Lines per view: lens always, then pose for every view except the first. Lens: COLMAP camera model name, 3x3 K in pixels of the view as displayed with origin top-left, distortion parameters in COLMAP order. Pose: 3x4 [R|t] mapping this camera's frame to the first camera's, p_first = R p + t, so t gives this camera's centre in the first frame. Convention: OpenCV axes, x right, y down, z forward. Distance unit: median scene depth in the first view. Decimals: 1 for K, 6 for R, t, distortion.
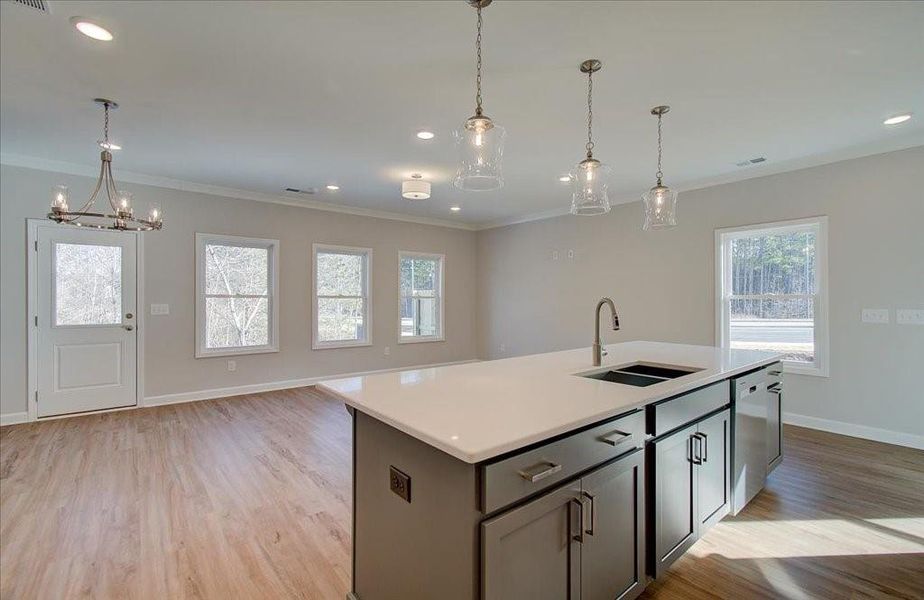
lens RADIAL K [[406.2, 0, 464.8], [0, 406.2, 299.5], [0, 0, 1]] dist [-0.000354, 0.000036]
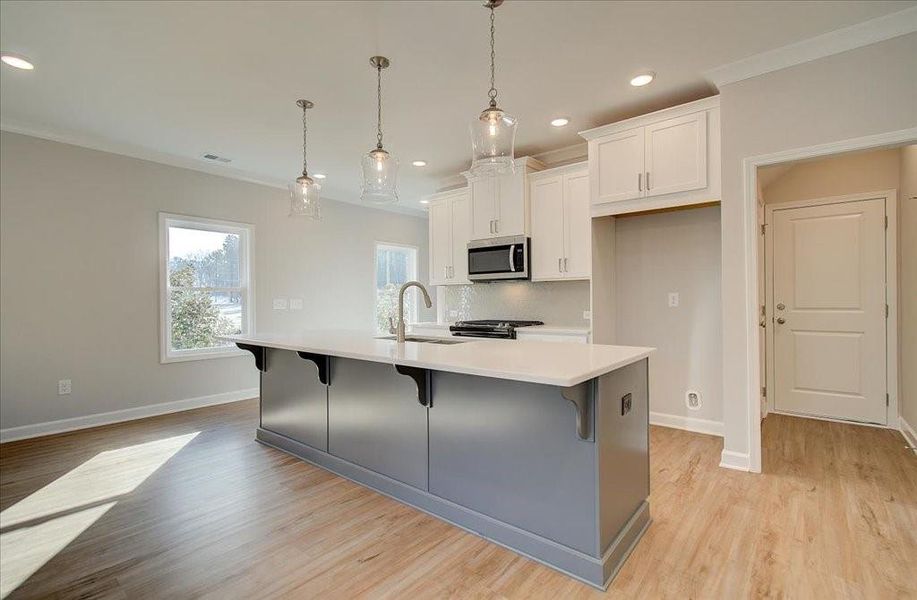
lens RADIAL K [[425.0, 0, 456.8], [0, 425.0, 302.2], [0, 0, 1]] dist [0.000698, 0.000258]
pose [[-0.200180, -0.003096, 0.979754, -0.550172], [0.003439, 0.999987, 0.003863, 0.029374], [-0.979753, 0.004142, -0.200167, 0.697649]]
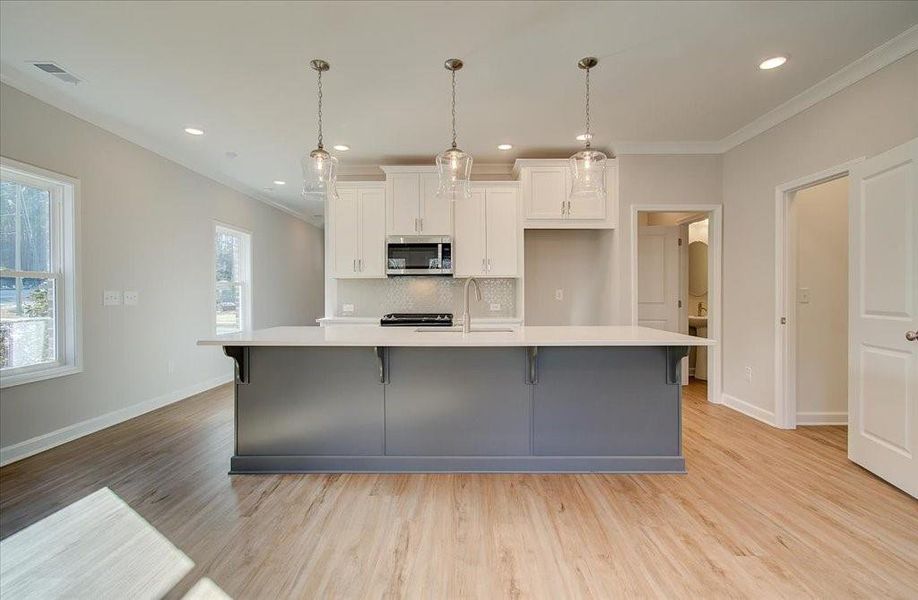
lens RADIAL K [[437.4, 0, 459.0], [0, 437.4, 300.0], [0, 0, 1]] dist [-0.001254, 0.000265]
pose [[-0.773881, -0.006299, 0.633300, -0.307674], [-0.000922, 0.999961, 0.008818, 0.033685], [-0.633330, 0.006240, -0.773856, 1.292099]]
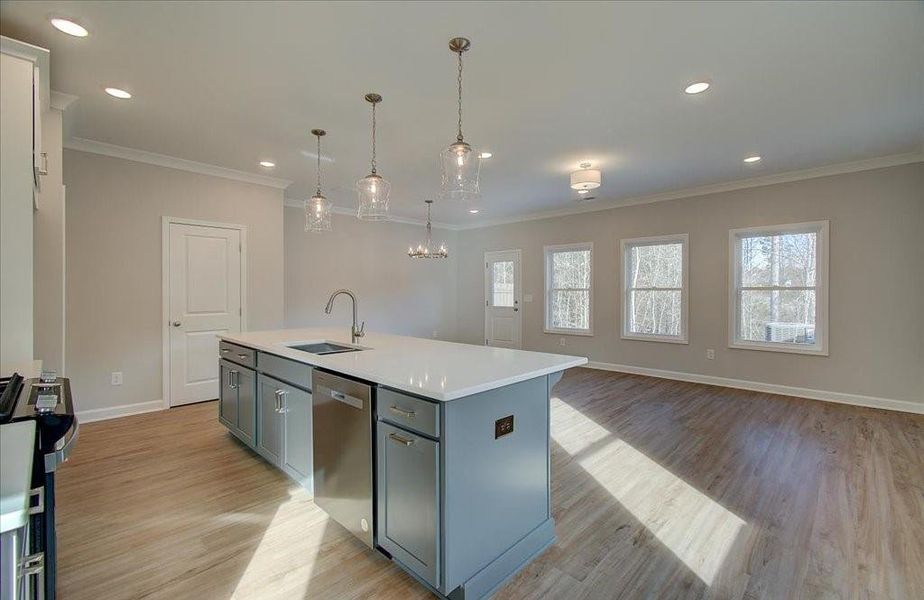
lens RADIAL K [[399.2, 0, 465.6], [0, 399.2, 296.6], [0, 0, 1]] dist [-0.060585, 0.031319]
pose [[0.131144, 0.009021, -0.991322, 1.015108], [0.002766, 0.999951, 0.009466, 0.001770], [0.991359, -0.003983, 0.131113, 0.757369]]
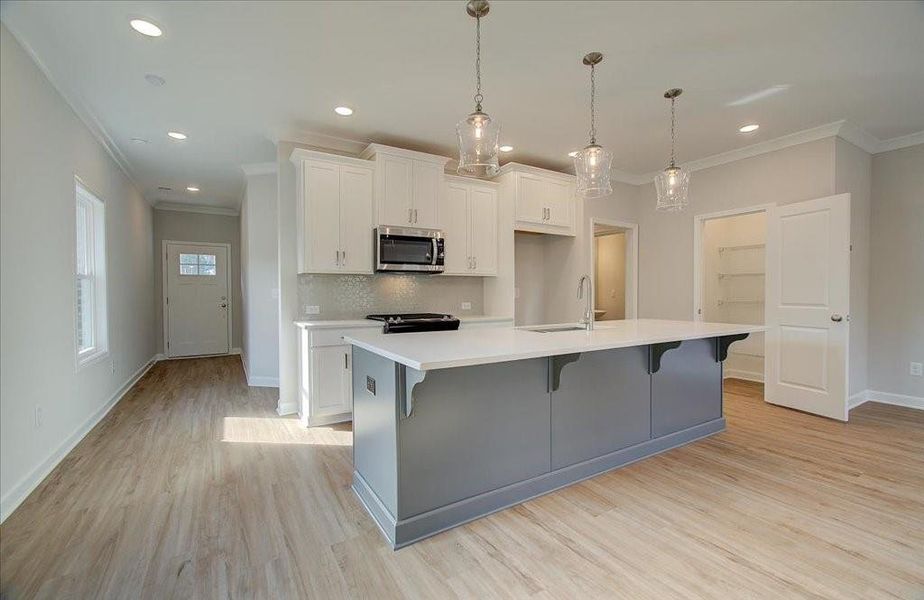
lens RADIAL K [[406.2, 0, 464.8], [0, 406.2, 299.5], [0, 0, 1]] dist [-0.000354, 0.000036]
pose [[-0.992974, 0.000744, 0.118333, 0.347796], [0.002014, 0.999942, 0.010613, 0.035465], [-0.118318, 0.010777, -0.992917, 1.435446]]
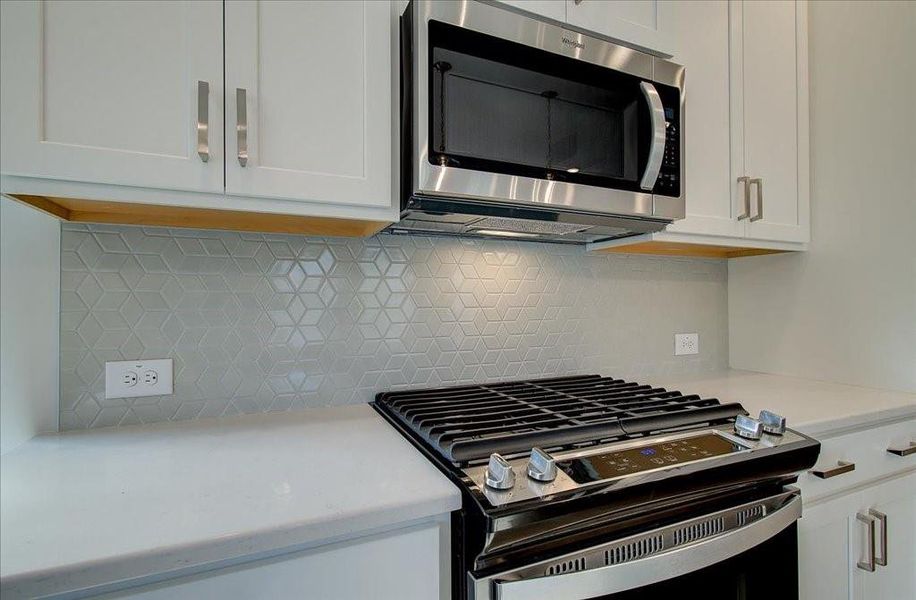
lens RADIAL K [[436.5, 0, 458.0], [0, 436.5, 300.0], [0, 0, 1]] dist [-0.001254, 0.000265]
pose [[-0.967072, 0.005520, 0.254444, 0.619504], [0.002730, 0.999932, -0.011317, 0.027919], [-0.254490, -0.010250, -0.967021, 0.625941]]
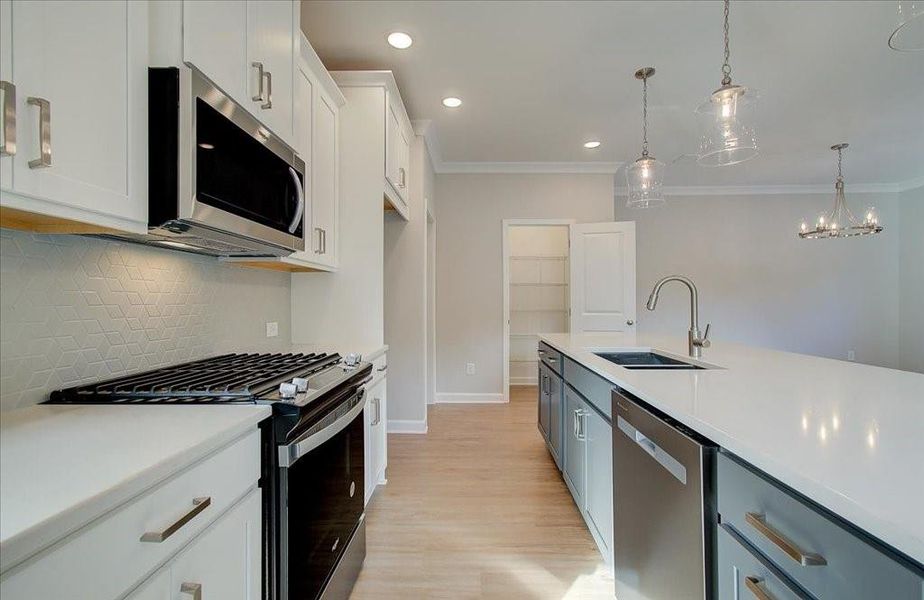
lens RADIAL K [[406.2, 0, 464.8], [0, 406.2, 299.5], [0, 0, 1]] dist [-0.000354, 0.000036]
pose [[-0.642999, -0.000825, -0.765866, 0.798396], [0.005631, 0.999967, -0.005804, 0.028729], [0.765846, -0.008044, -0.642974, 0.752895]]
